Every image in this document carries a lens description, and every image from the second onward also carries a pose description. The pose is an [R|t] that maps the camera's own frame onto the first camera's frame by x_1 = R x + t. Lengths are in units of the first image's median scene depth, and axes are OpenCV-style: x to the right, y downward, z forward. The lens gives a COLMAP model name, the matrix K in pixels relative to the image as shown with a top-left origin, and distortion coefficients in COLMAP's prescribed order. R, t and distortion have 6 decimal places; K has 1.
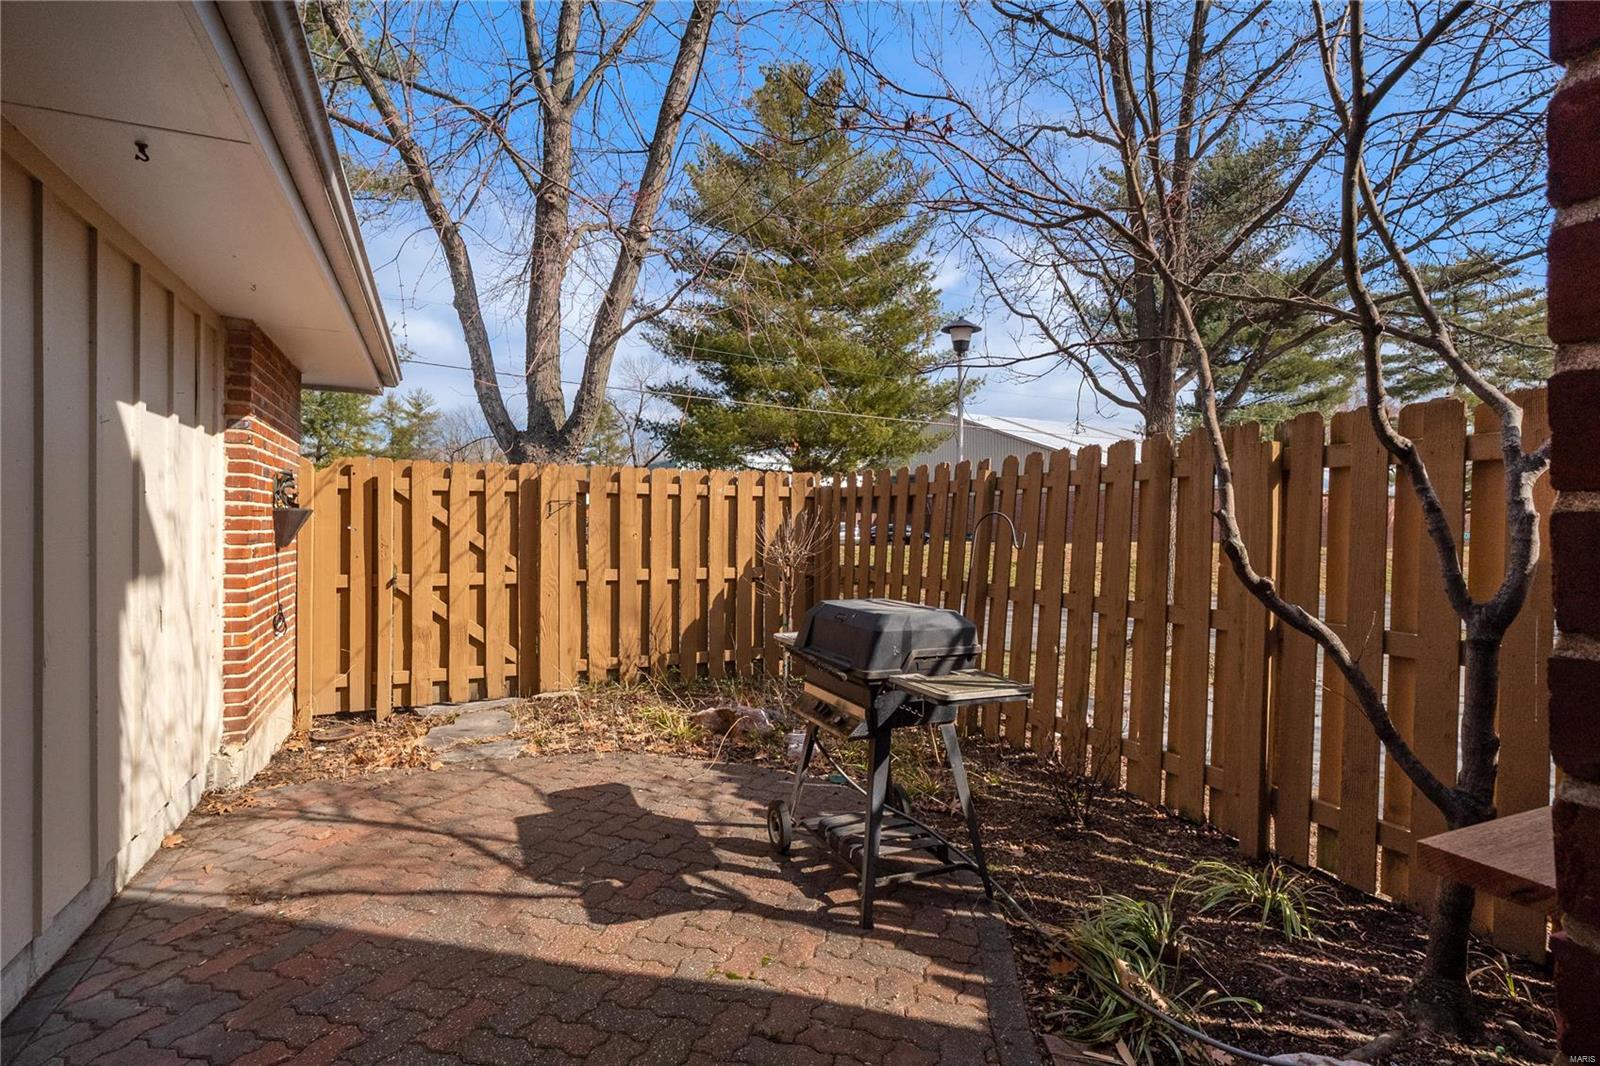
lens RADIAL K [[813.5, 0, 799.2], [0, 813.5, 532.7], [0, 0, 1]] dist [-0.002491, -0.000261]
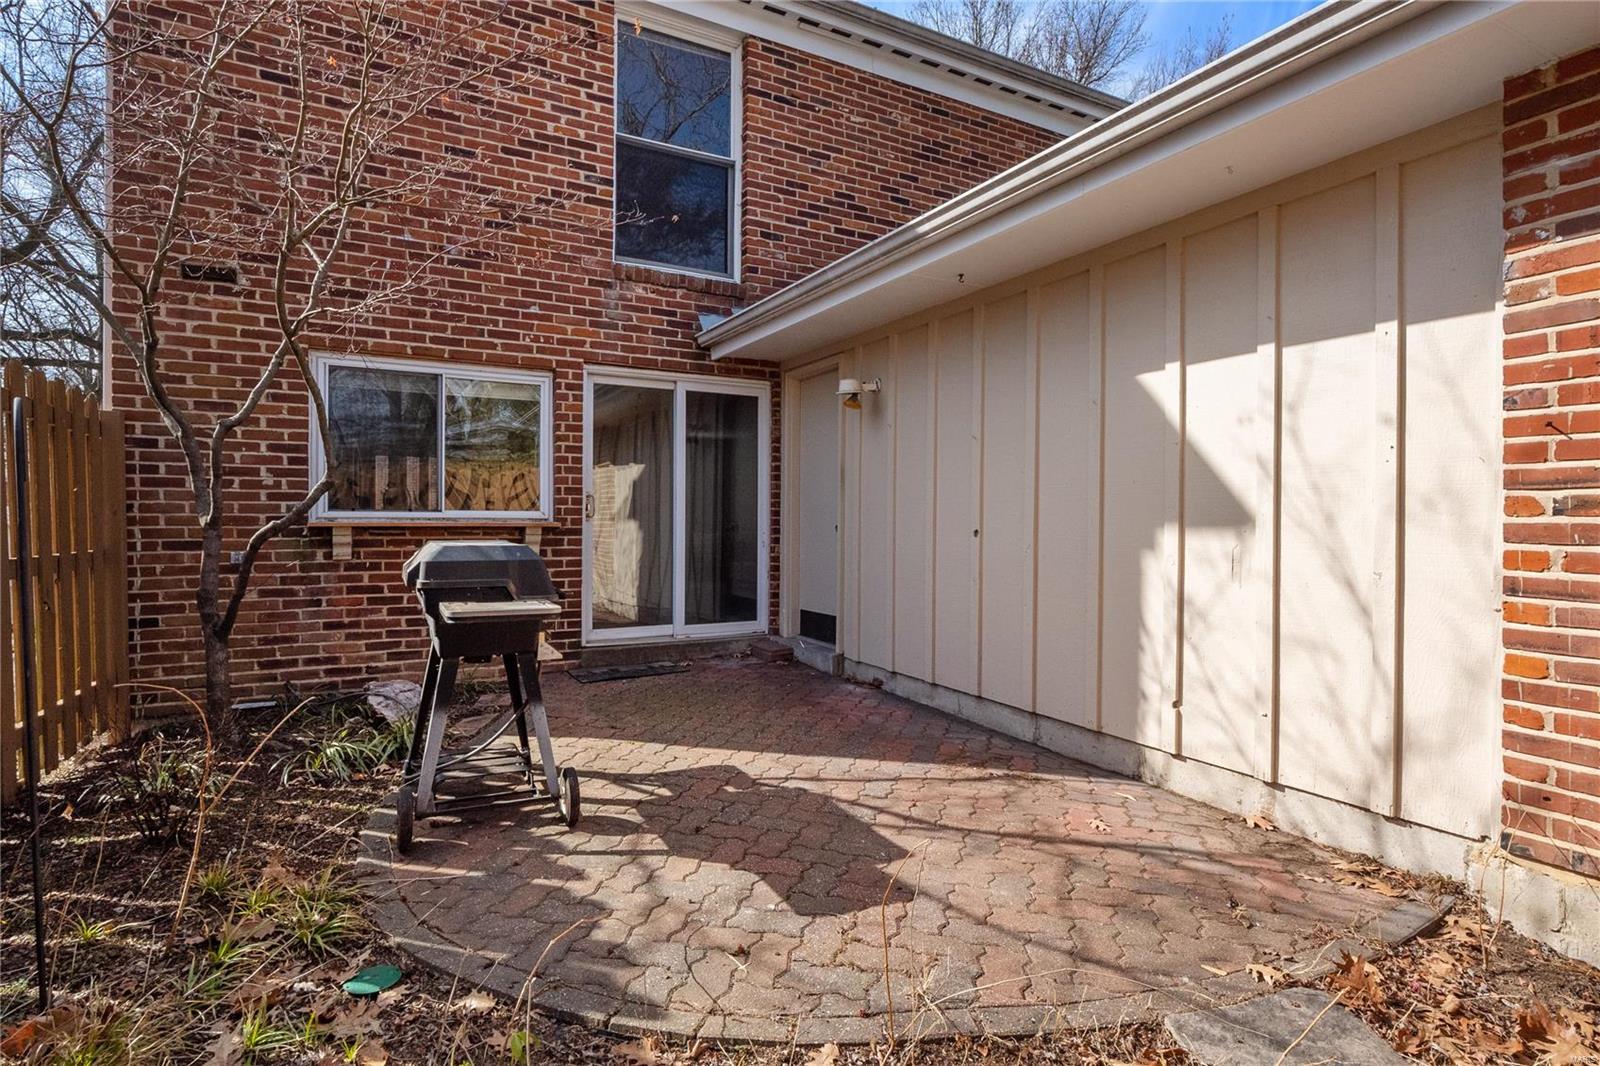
lens RADIAL K [[813.5, 0, 804.5], [0, 813.5, 534.9], [0, 0, 1]] dist [-0.002491, -0.000261]
pose [[-0.995456, -0.006449, -0.095005, -0.196336], [-0.009385, 0.999491, 0.030490, 0.041251], [0.094760, 0.031243, -0.995010, 1.909218]]
